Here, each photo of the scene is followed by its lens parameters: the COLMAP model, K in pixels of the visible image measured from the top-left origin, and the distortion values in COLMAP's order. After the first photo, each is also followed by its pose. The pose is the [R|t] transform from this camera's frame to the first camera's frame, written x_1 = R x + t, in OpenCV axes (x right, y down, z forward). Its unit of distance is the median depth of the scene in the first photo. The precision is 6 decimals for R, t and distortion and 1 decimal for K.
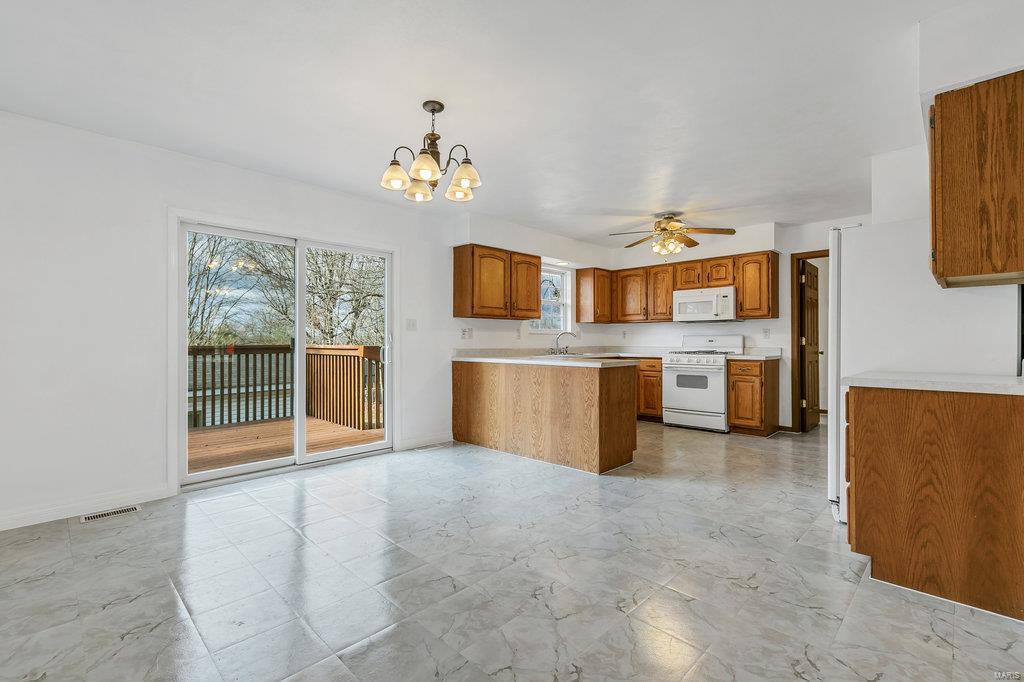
lens RADIAL K [[462.8, 0, 505.1], [0, 462.8, 344.1], [0, 0, 1]] dist [-0.000291, -0.000083]
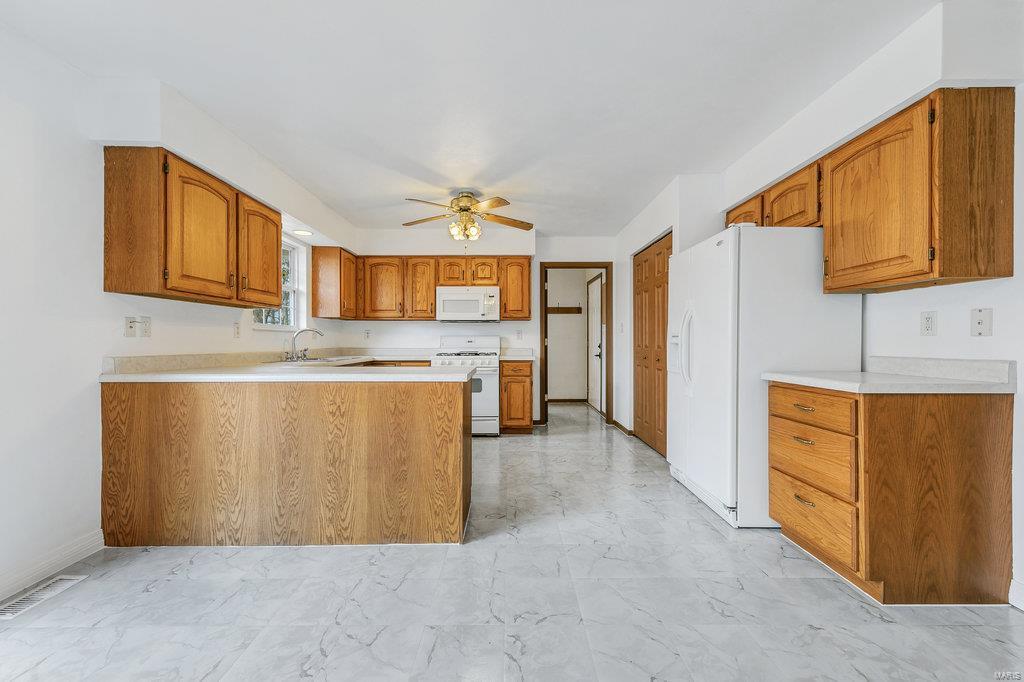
lens RADIAL K [[405.2, 0, 513.1], [0, 405.2, 344.6], [0, 0, 1]] dist [0.004637, -0.001096]
pose [[0.700428, -0.003526, 0.713714, -0.112429], [0.003063, 0.999993, 0.001934, -0.002199], [-0.713716, 0.000832, 0.700435, 0.386271]]
